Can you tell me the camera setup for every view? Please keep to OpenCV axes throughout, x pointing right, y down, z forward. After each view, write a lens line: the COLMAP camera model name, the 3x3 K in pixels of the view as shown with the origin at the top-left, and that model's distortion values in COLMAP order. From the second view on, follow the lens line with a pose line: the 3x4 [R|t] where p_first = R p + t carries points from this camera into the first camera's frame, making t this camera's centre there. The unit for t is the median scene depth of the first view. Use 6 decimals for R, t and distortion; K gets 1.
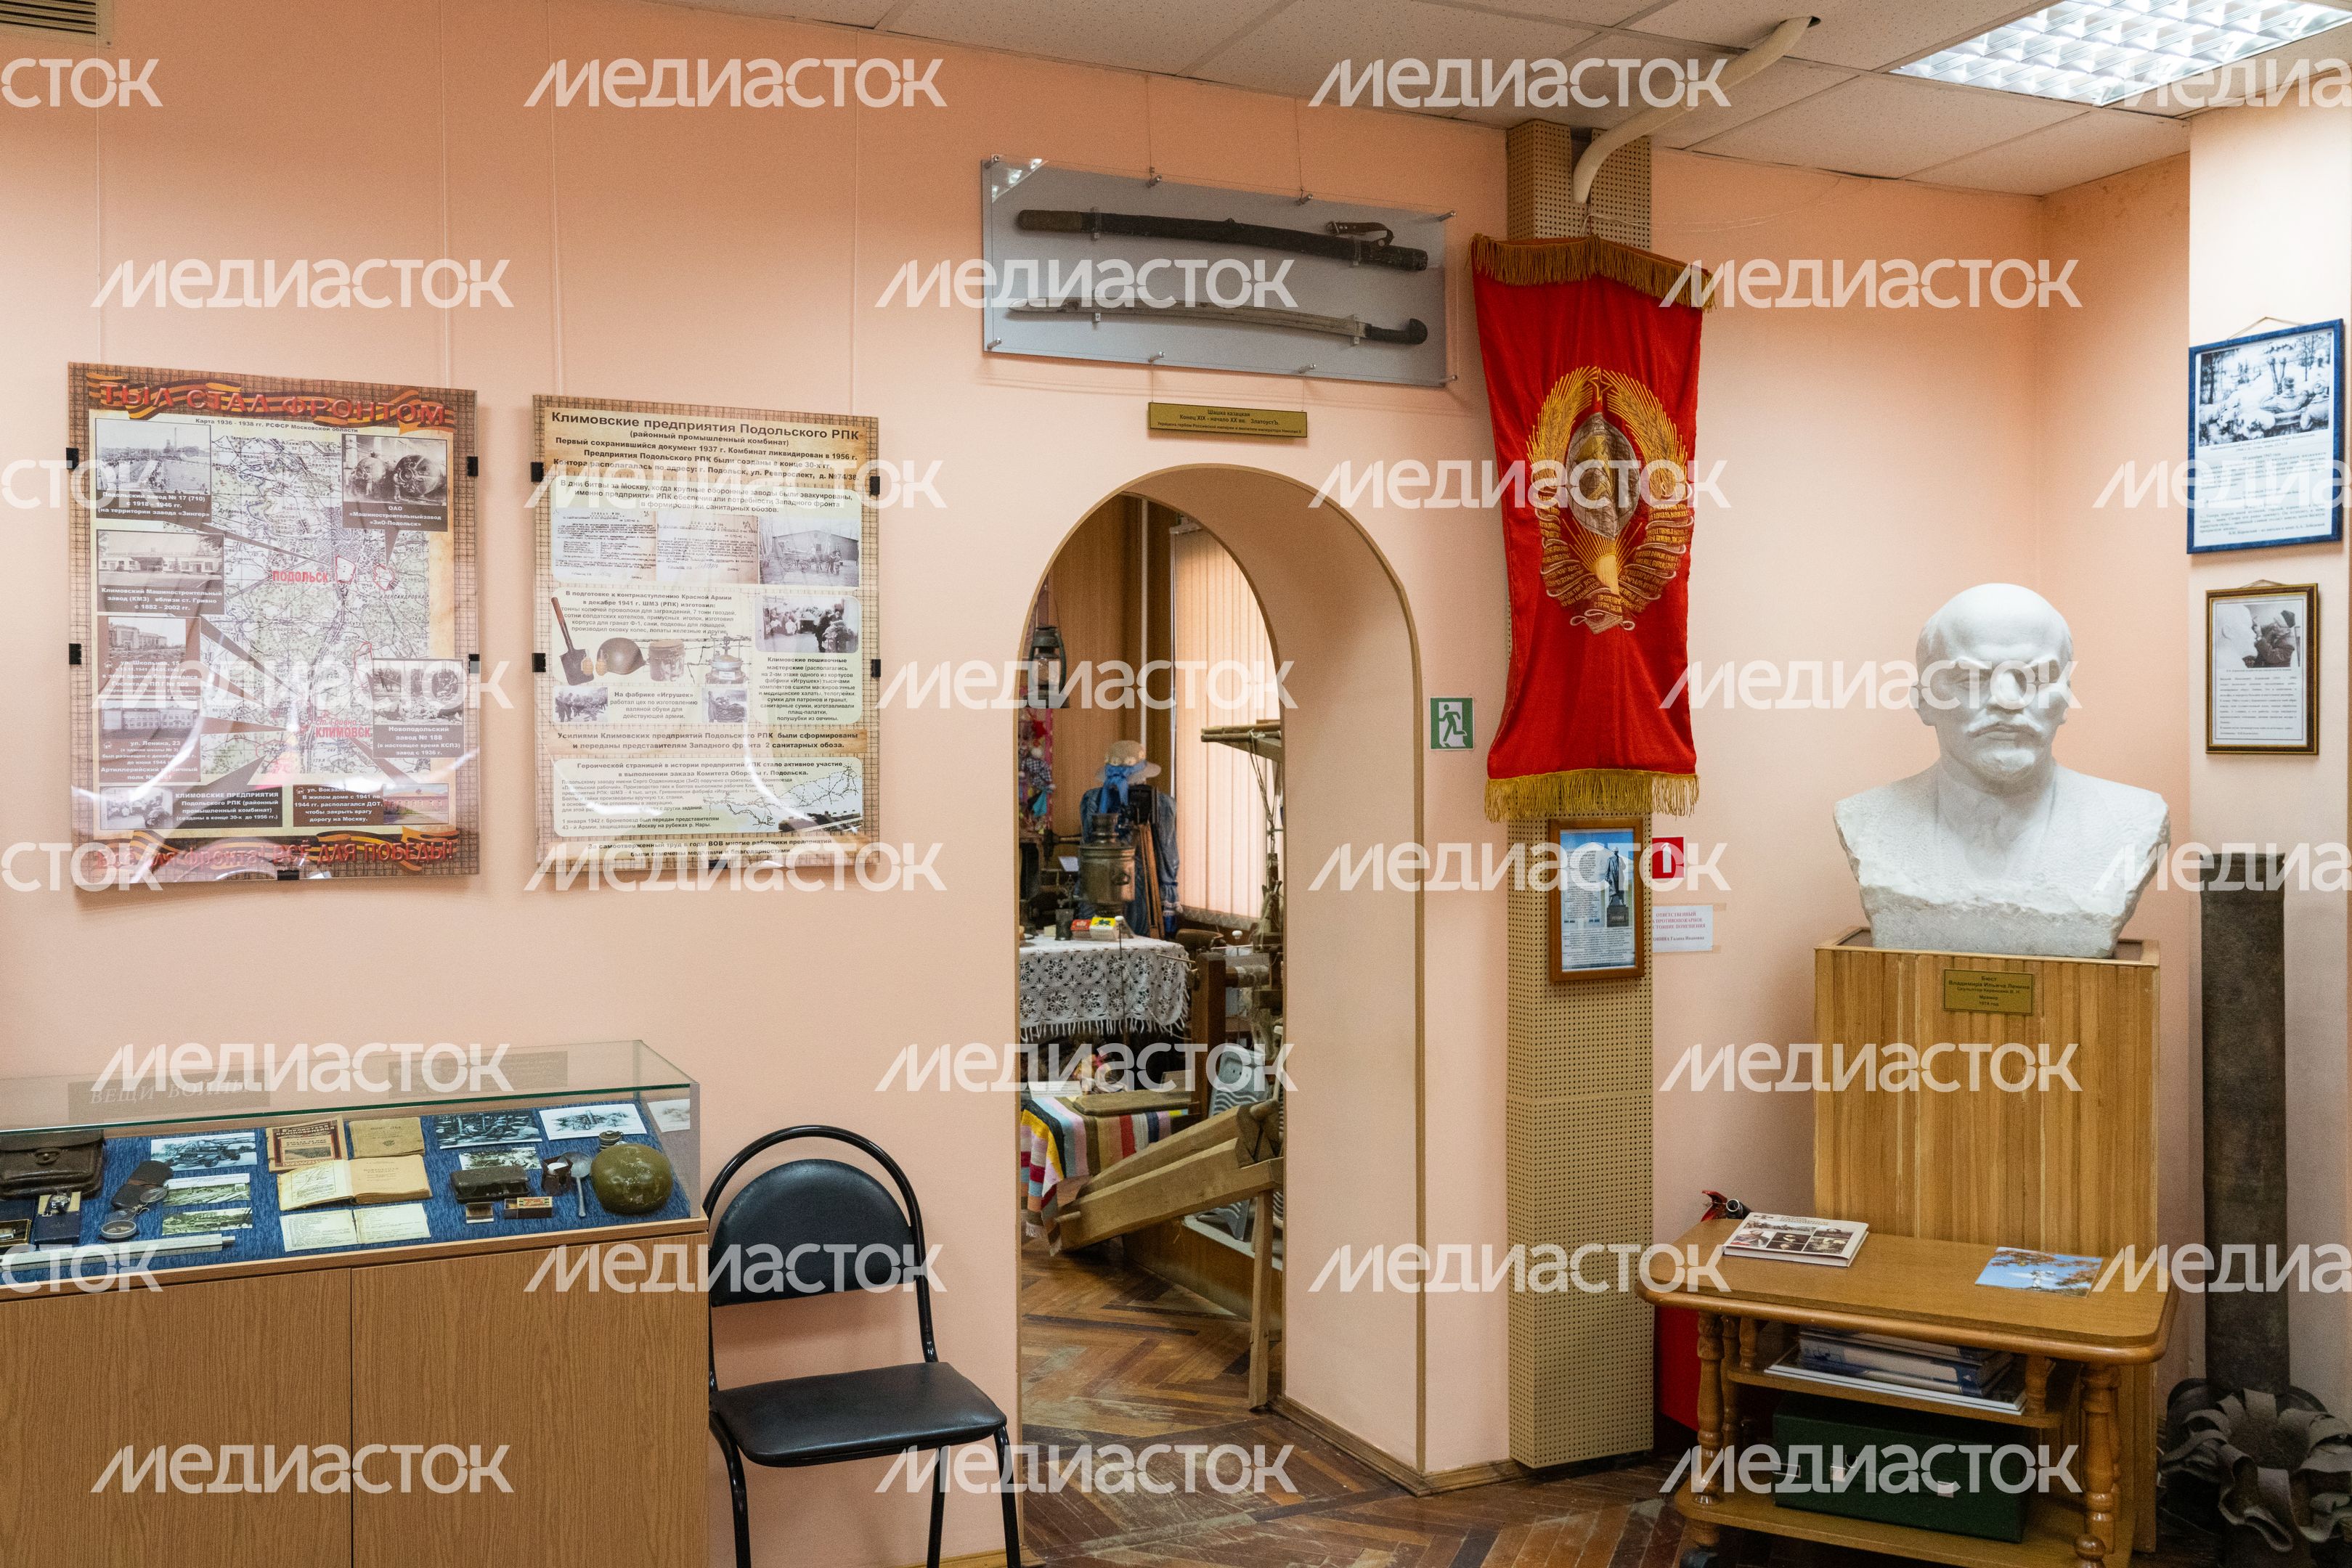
lens RADIAL K [[2086.7, 0, 1172.9], [0, 2086.7, 777.8], [0, 0, 1]] dist [-0.000635, -0.000469]
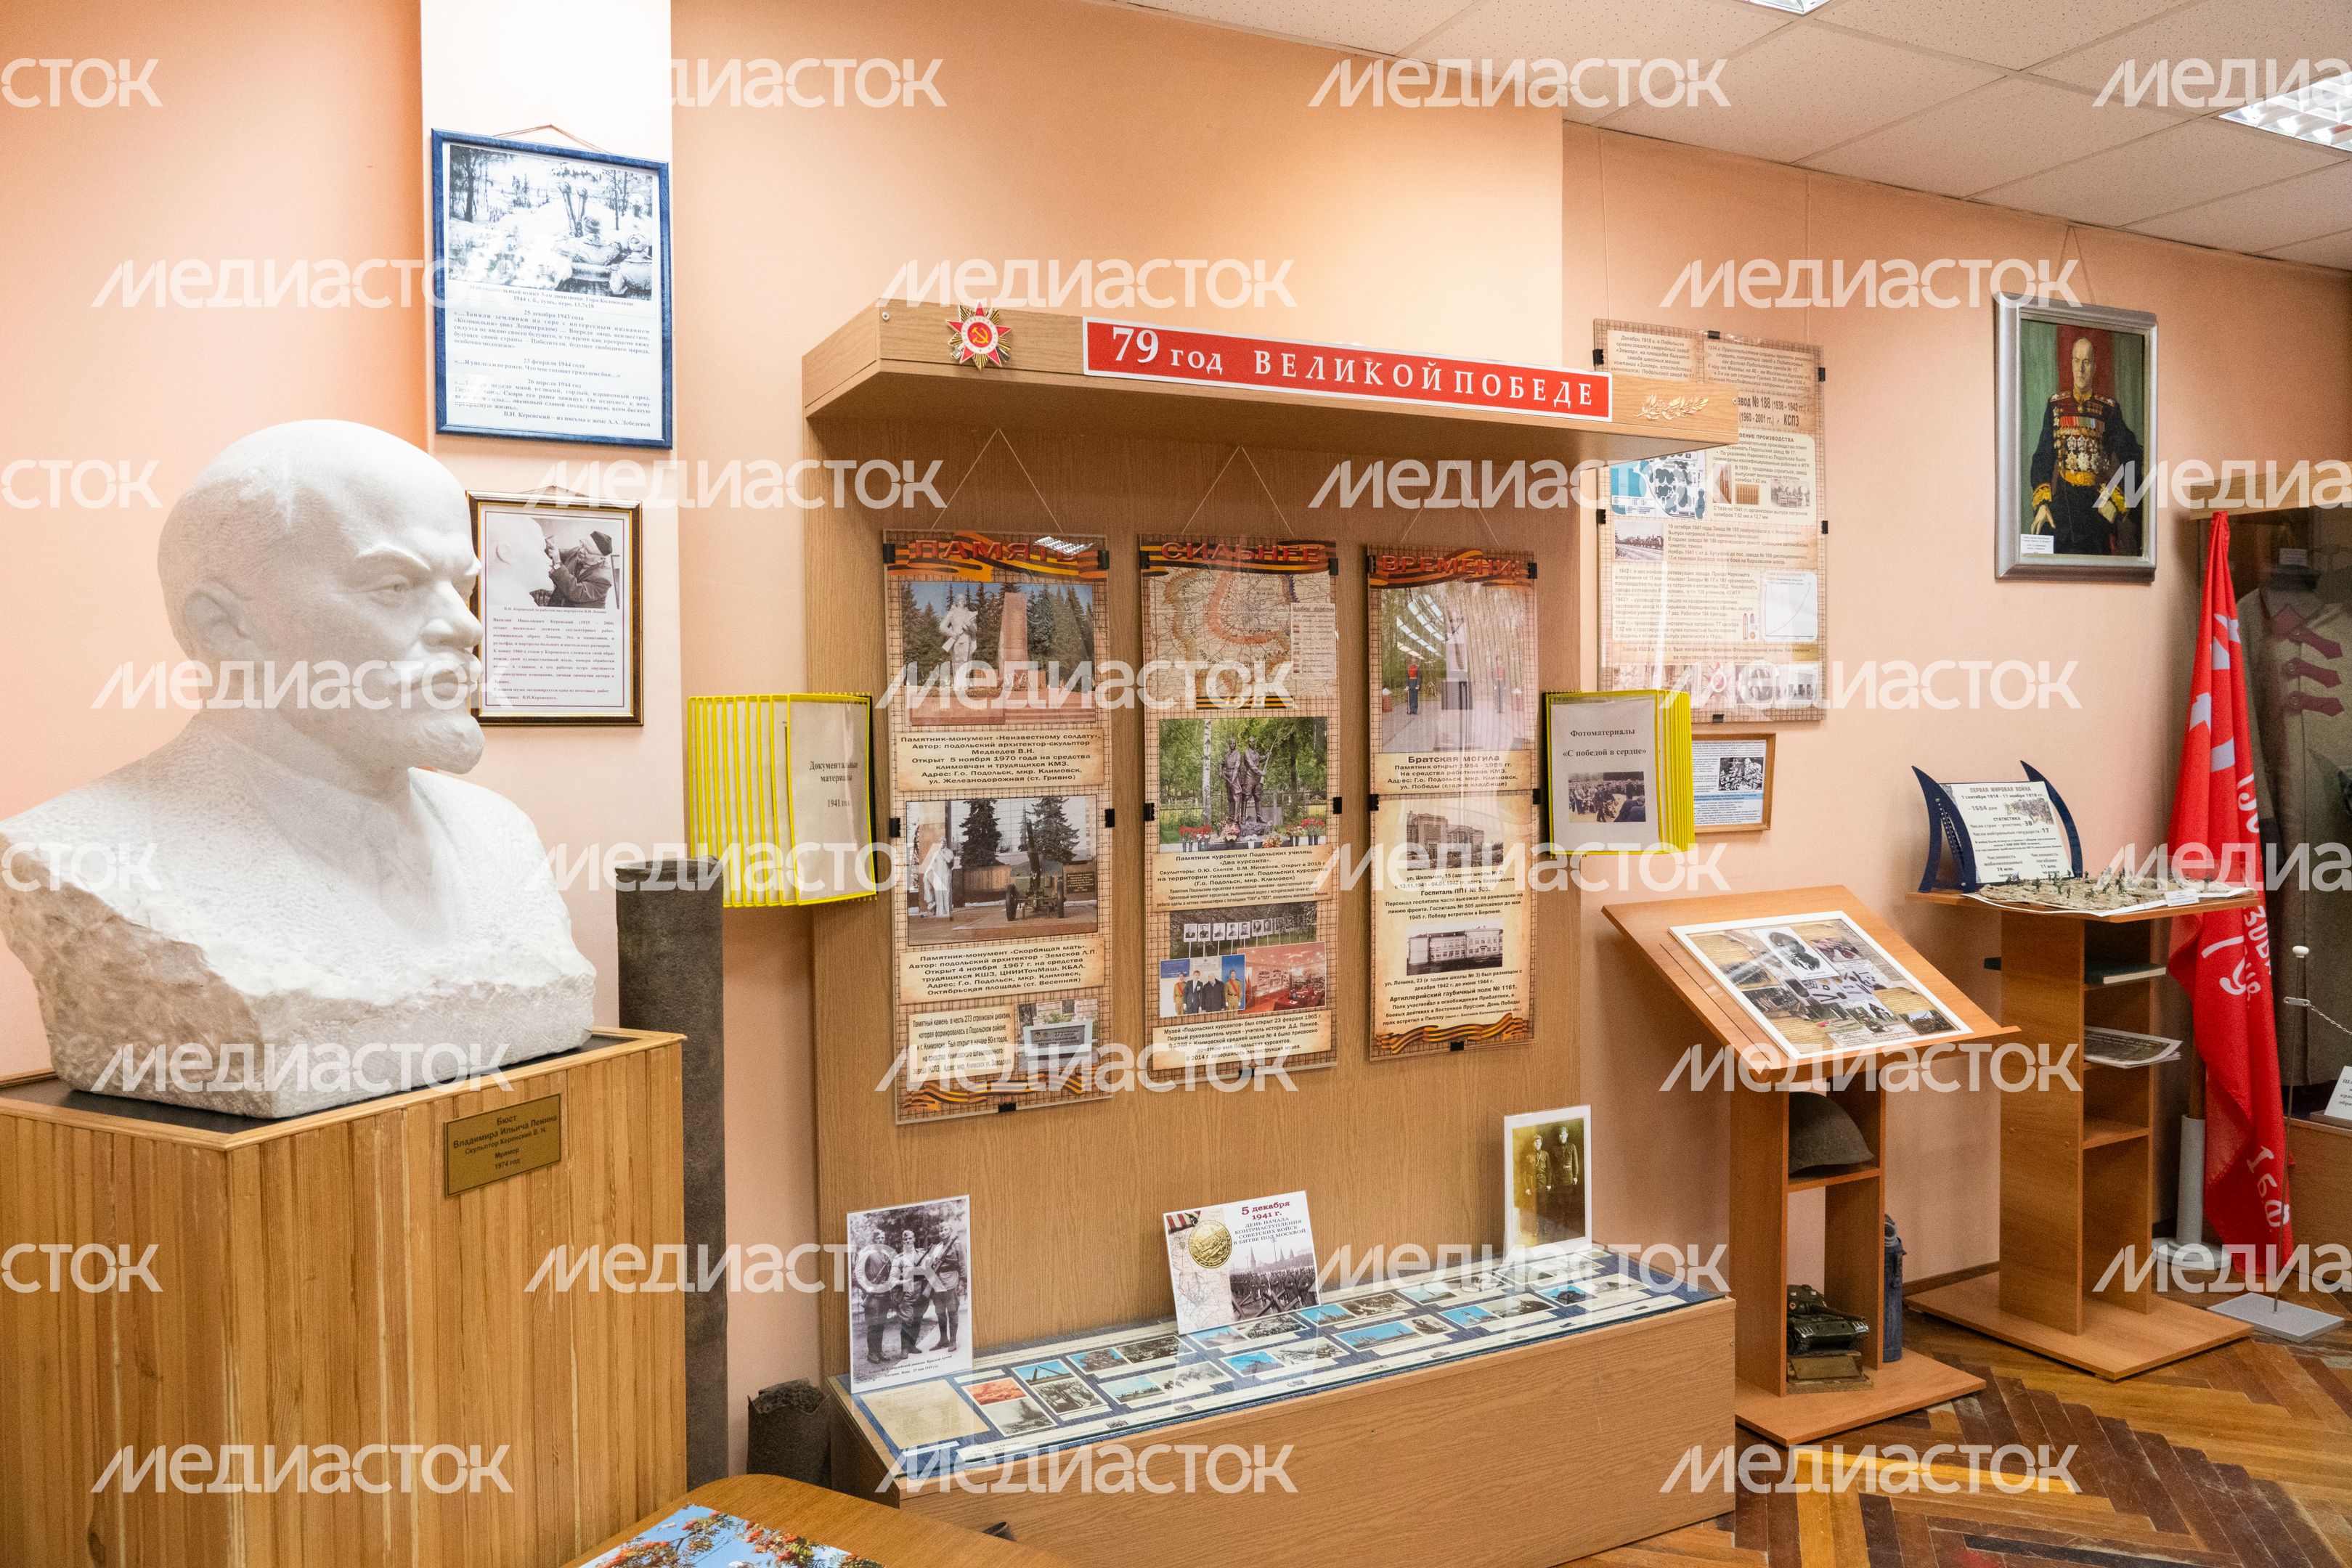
lens RADIAL K [[1665.4, 0, 1173.1], [0, 1665.4, 762.8], [0, 0, 1]] dist [-0.012576, -0.001621]
pose [[-0.002855, -0.022529, 0.999742, -0.059896], [0.019662, 0.999552, 0.022581, -0.007596], [-0.999803, 0.019721, -0.002411, 0.796024]]
